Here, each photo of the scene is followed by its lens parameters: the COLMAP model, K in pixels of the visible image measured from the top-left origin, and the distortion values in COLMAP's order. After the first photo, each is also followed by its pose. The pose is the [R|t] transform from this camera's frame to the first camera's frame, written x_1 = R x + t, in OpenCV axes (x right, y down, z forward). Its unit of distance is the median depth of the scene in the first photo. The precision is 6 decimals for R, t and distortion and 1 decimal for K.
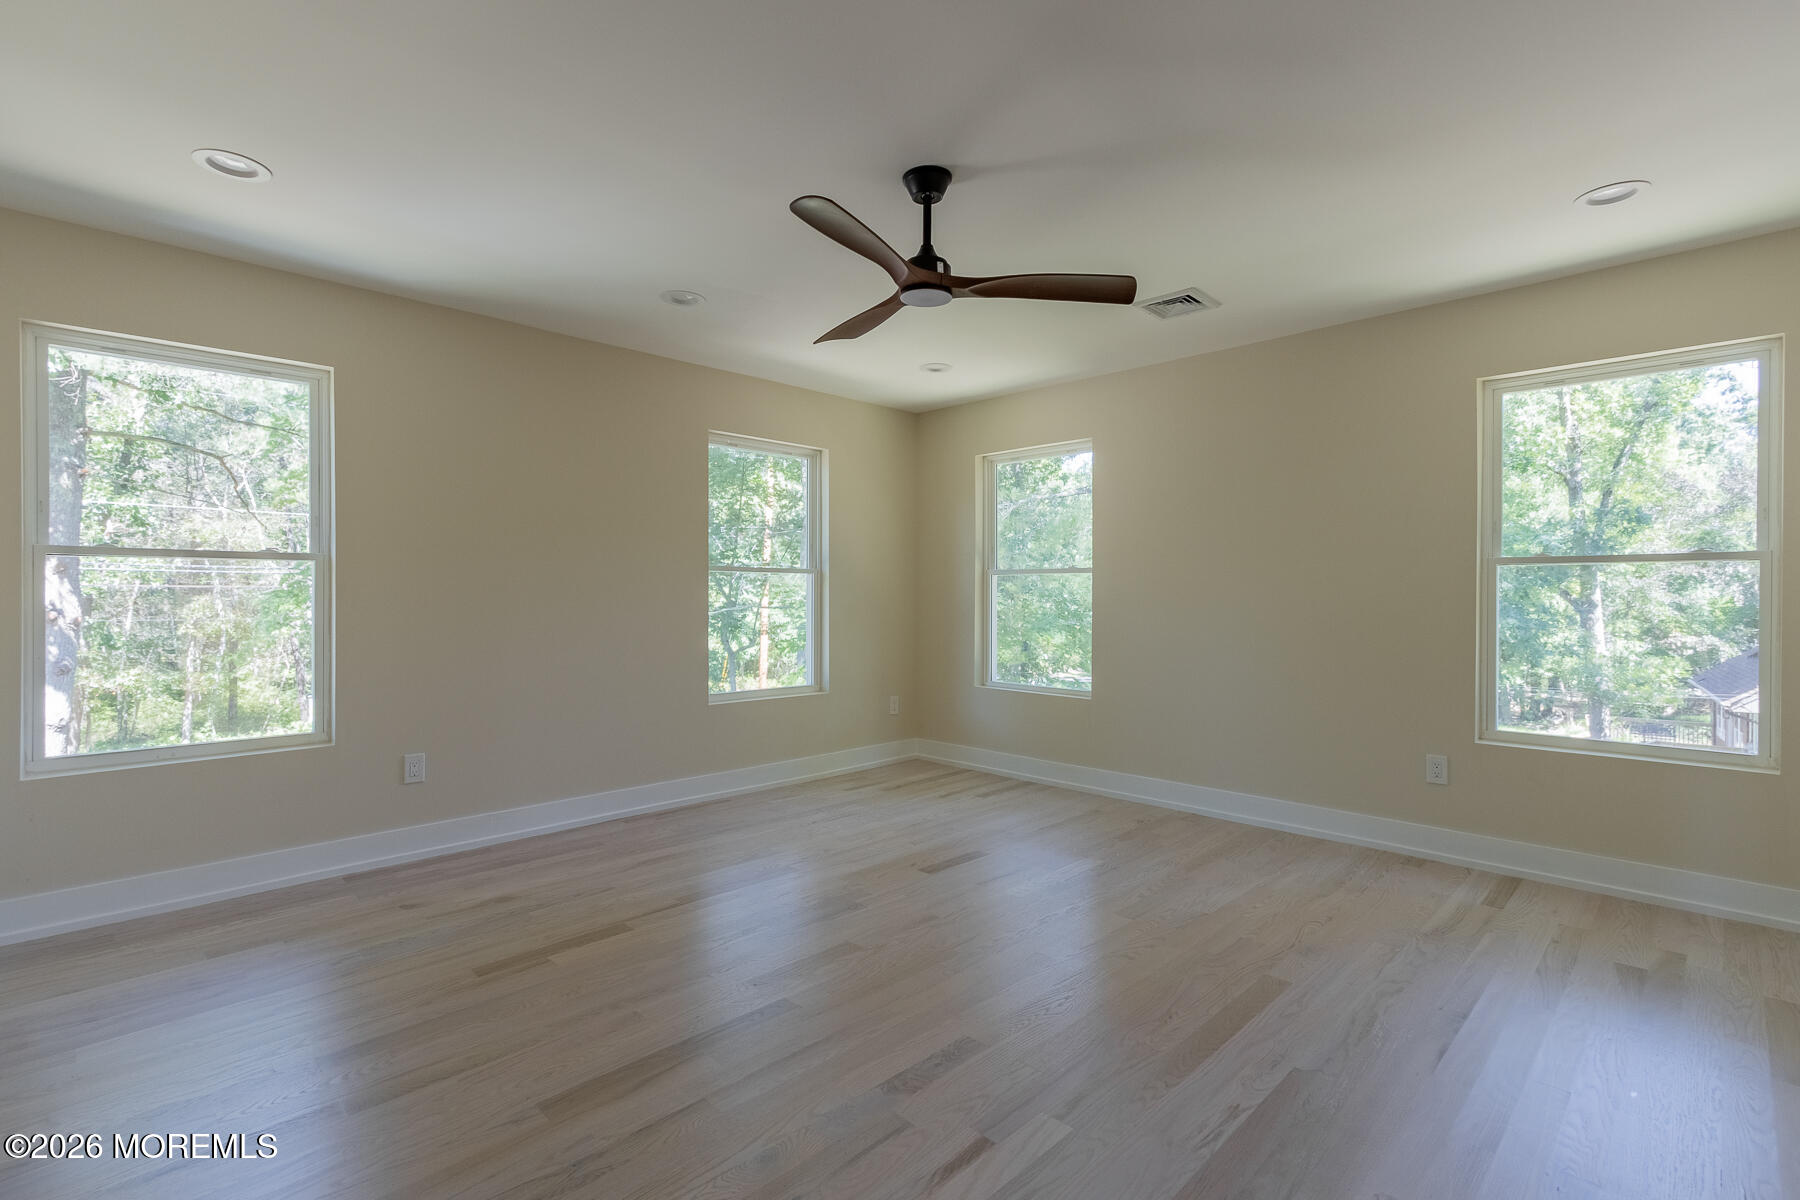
lens RADIAL K [[834.0, 0, 896.1], [0, 834.0, 595.3], [0, 0, 1]] dist [0.003357, 0.000734]
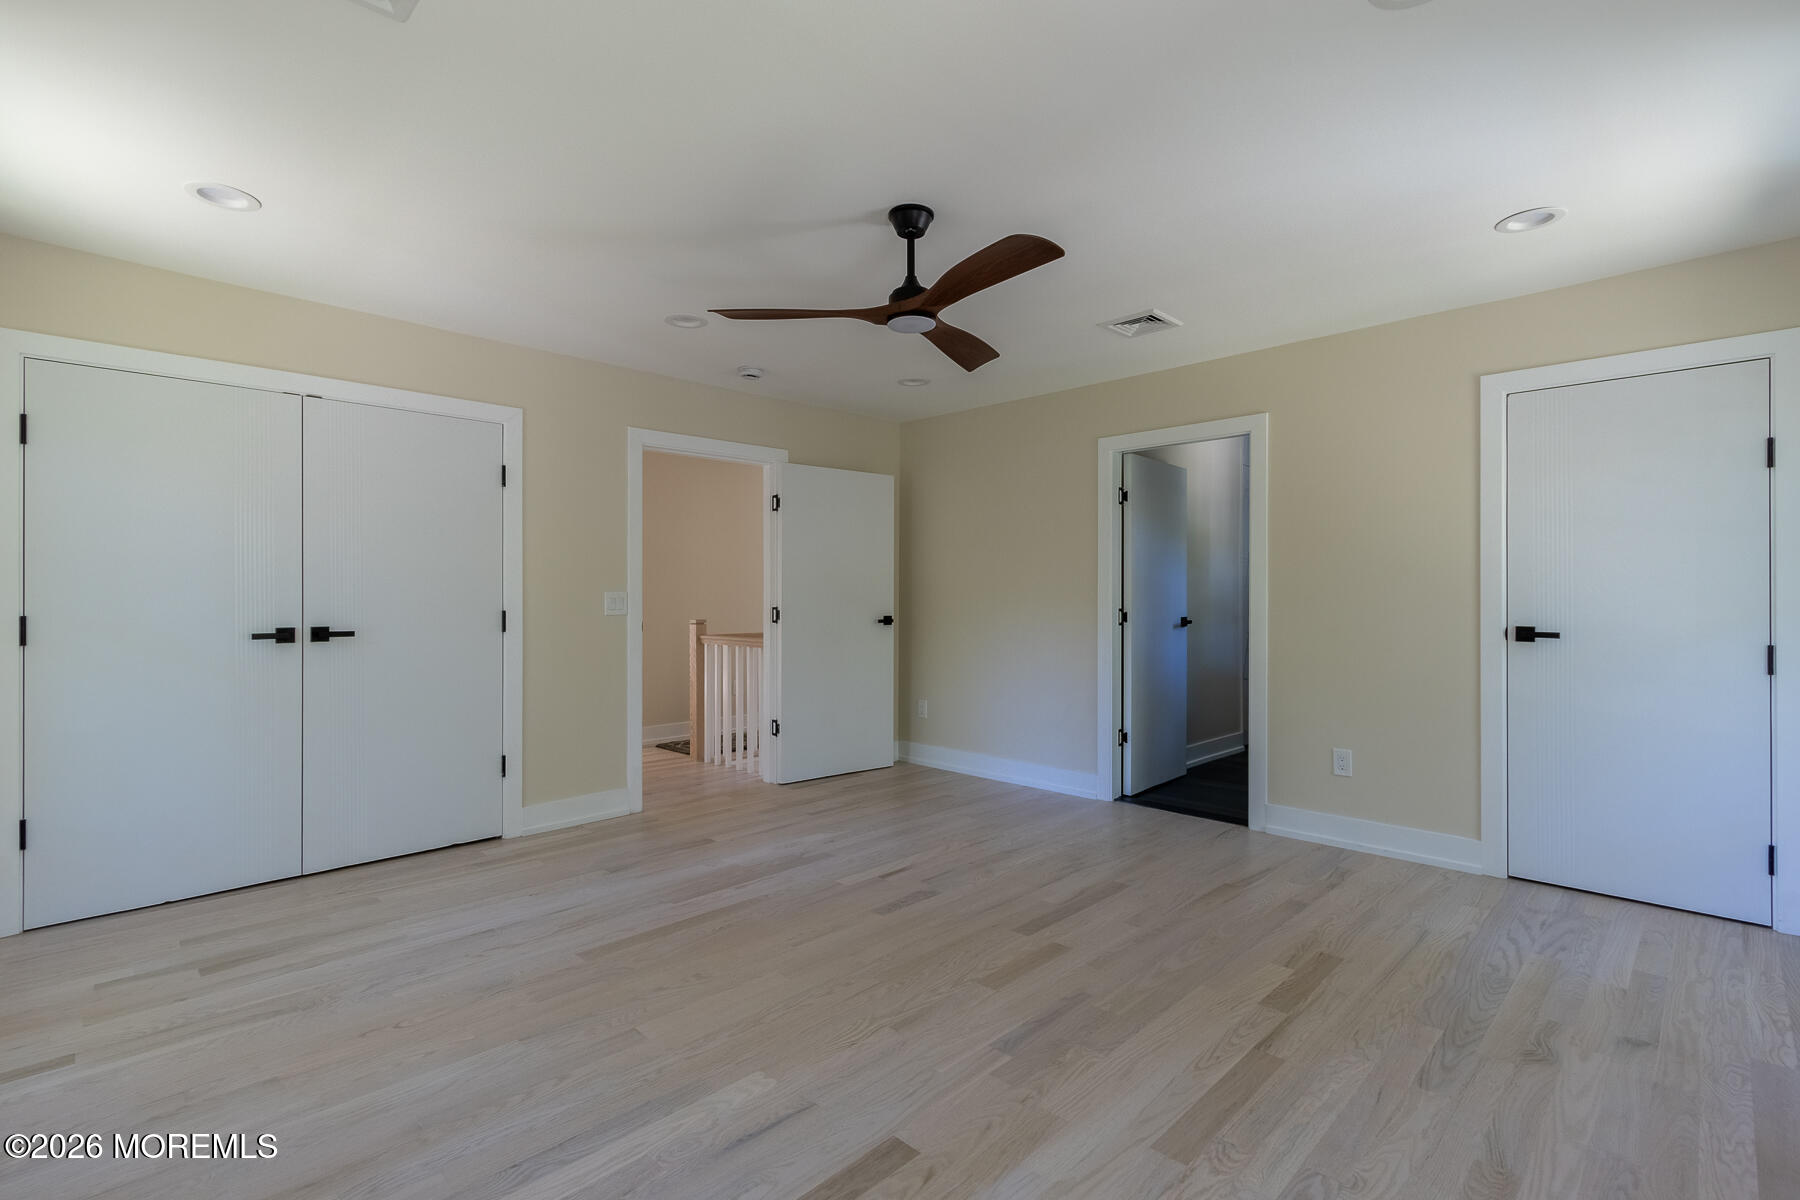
lens RADIAL K [[834.0, 0, 886.4], [0, 834.0, 596.0], [0, 0, 1]] dist [0.003357, 0.000734]
pose [[-0.999966, -0.001371, 0.008072, 0.047087], [-0.001415, 0.999984, -0.005498, -0.000801], [-0.008064, -0.005509, -0.999952, 1.696796]]
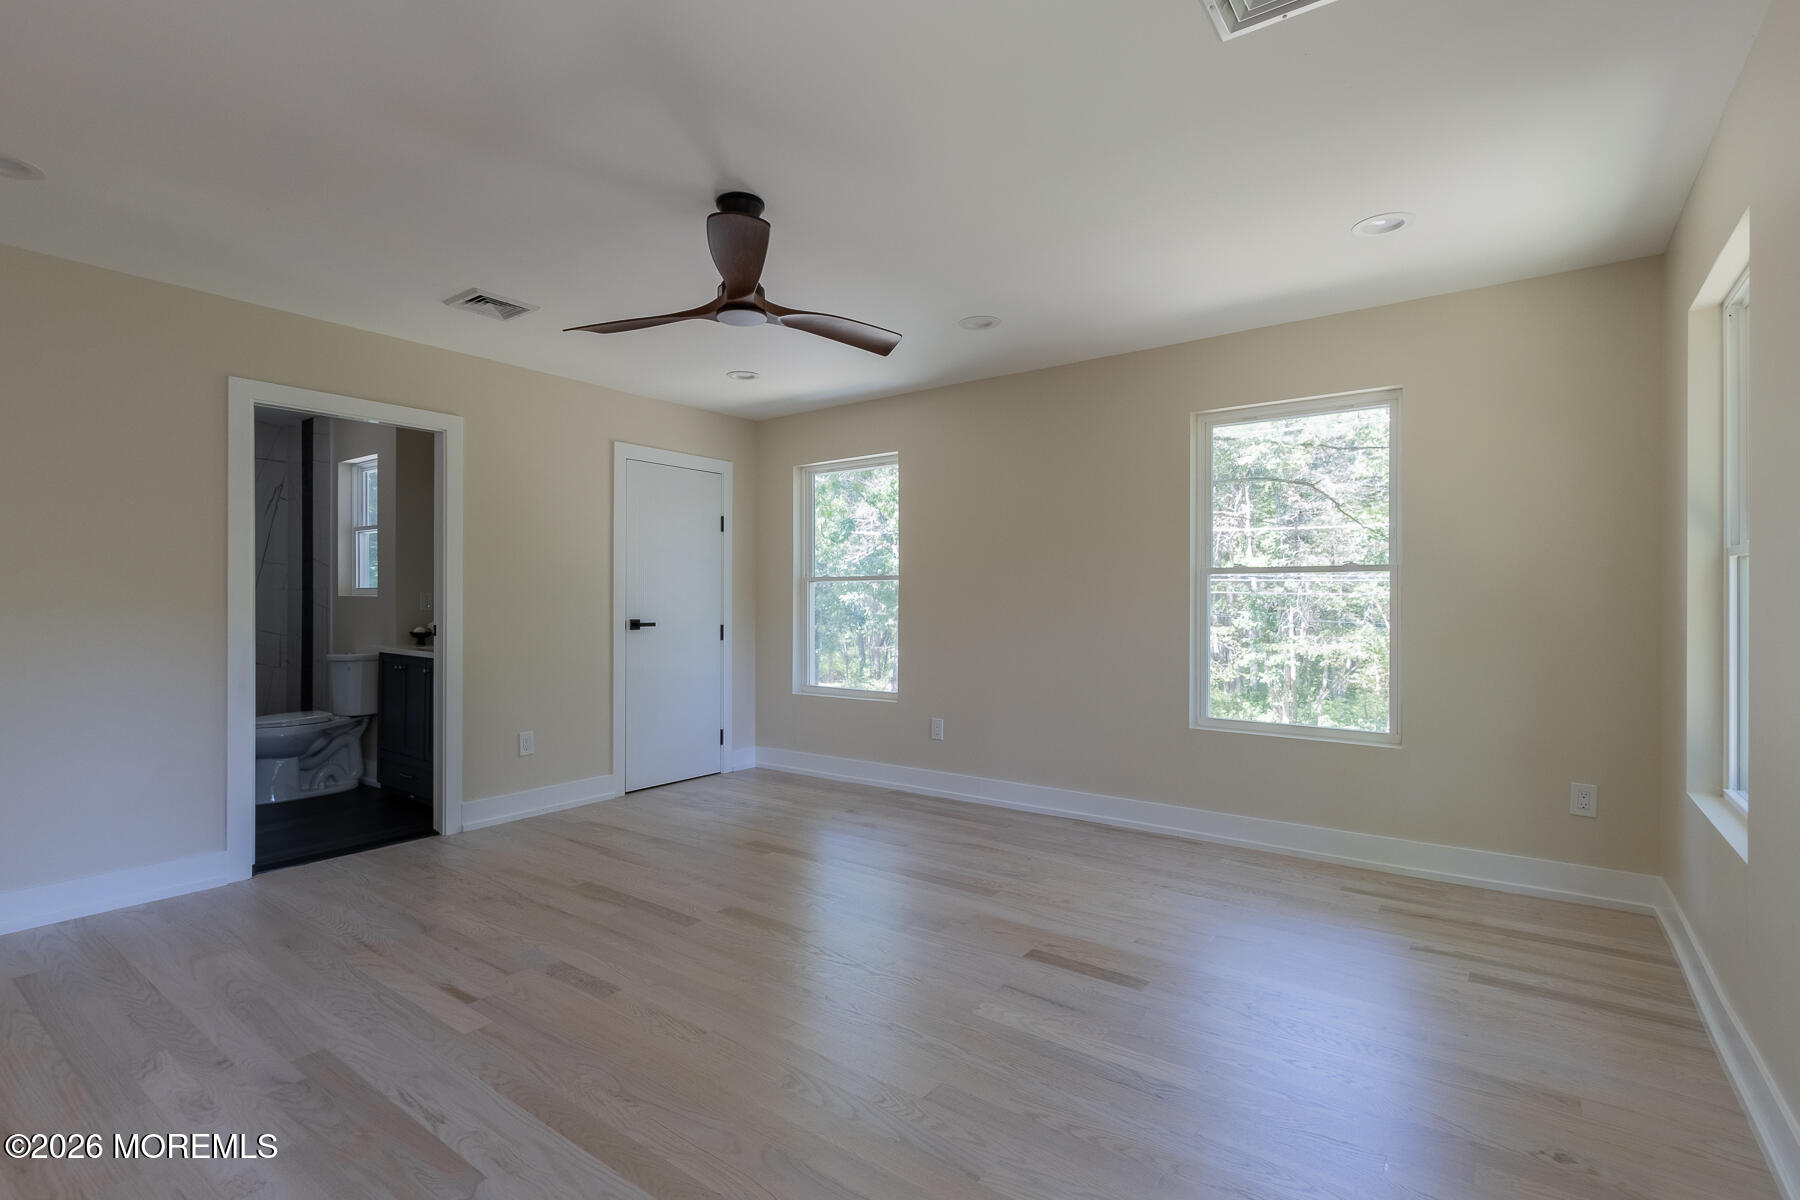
lens RADIAL K [[834.0, 0, 897.9], [0, 834.0, 602.9], [0, 0, 1]] dist [0.003357, 0.000734]
pose [[0.151392, 0.003453, -0.988468, 0.900795], [-0.000892, 0.999994, 0.003356, -0.006578], [0.988473, 0.000373, 0.151394, 0.847079]]
